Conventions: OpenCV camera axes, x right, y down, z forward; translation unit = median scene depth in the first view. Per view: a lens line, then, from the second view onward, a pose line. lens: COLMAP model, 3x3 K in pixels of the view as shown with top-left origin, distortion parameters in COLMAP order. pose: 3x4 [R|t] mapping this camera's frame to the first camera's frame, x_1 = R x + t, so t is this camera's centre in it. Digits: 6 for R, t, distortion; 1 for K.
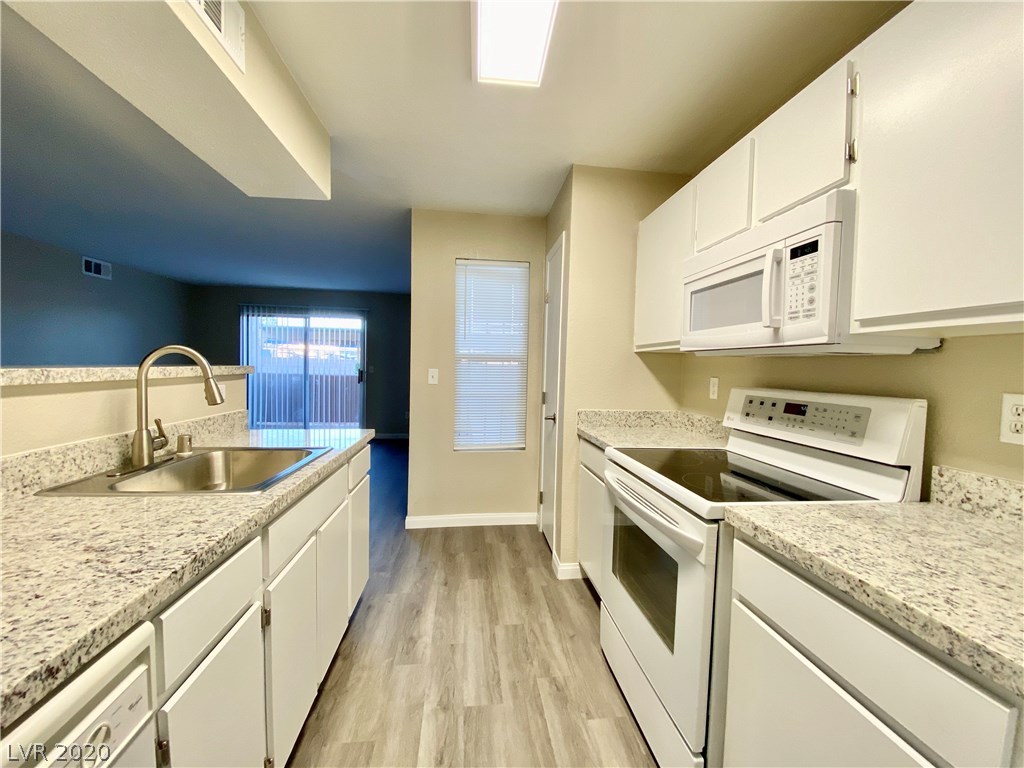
lens RADIAL K [[413.8, 0, 515.2], [0, 413.8, 384.8], [0, 0, 1]] dist [0.001386, -0.012742]
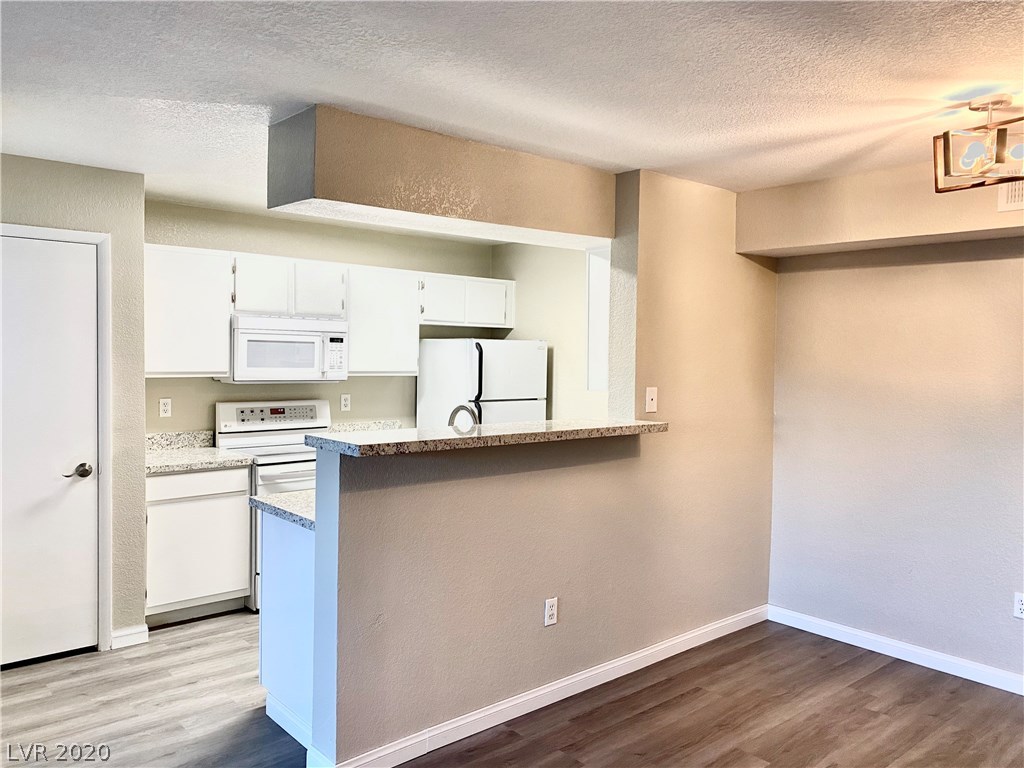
lens RADIAL K [[794.3, 0, 512.0], [0, 794.3, 384.0], [0, 0, 1]] dist [-0.009180, -0.002294]
pose [[-0.568087, -0.064571, 0.820431, -2.835986], [0.007839, 0.996447, 0.083853, -0.354473], [-0.822931, 0.054067, -0.565563, 2.168927]]
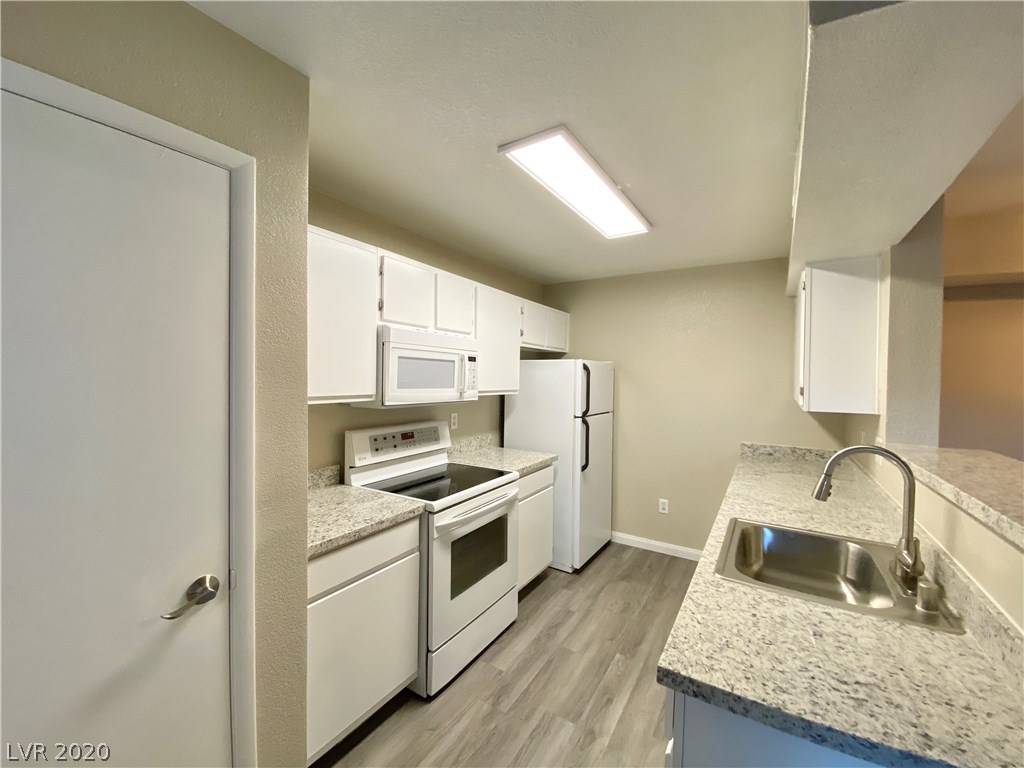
lens RADIAL K [[413.9, 0, 514.3], [0, 413.9, 382.3], [0, 0, 1]] dist [-0.000133, -0.000212]
pose [[-0.784615, -0.044563, 0.618379, -0.699215], [-0.006456, 0.997947, 0.063724, -0.272741], [-0.619949, 0.046007, -0.783292, 2.075430]]
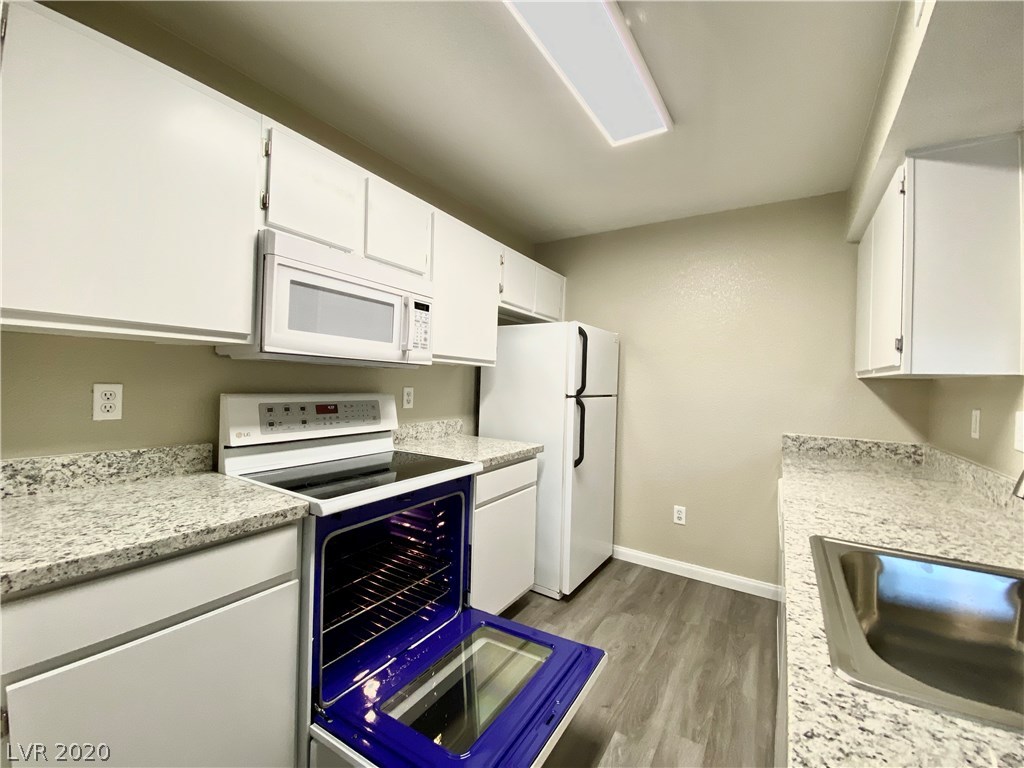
lens RADIAL K [[413.8, 0, 515.2], [0, 413.8, 384.8], [0, 0, 1]] dist [0.001386, -0.012742]
pose [[-0.774800, -0.051971, 0.630066, -0.504656], [-0.021923, 0.998225, 0.055380, -0.091565], [-0.631826, 0.029096, -0.774564, 1.615174]]
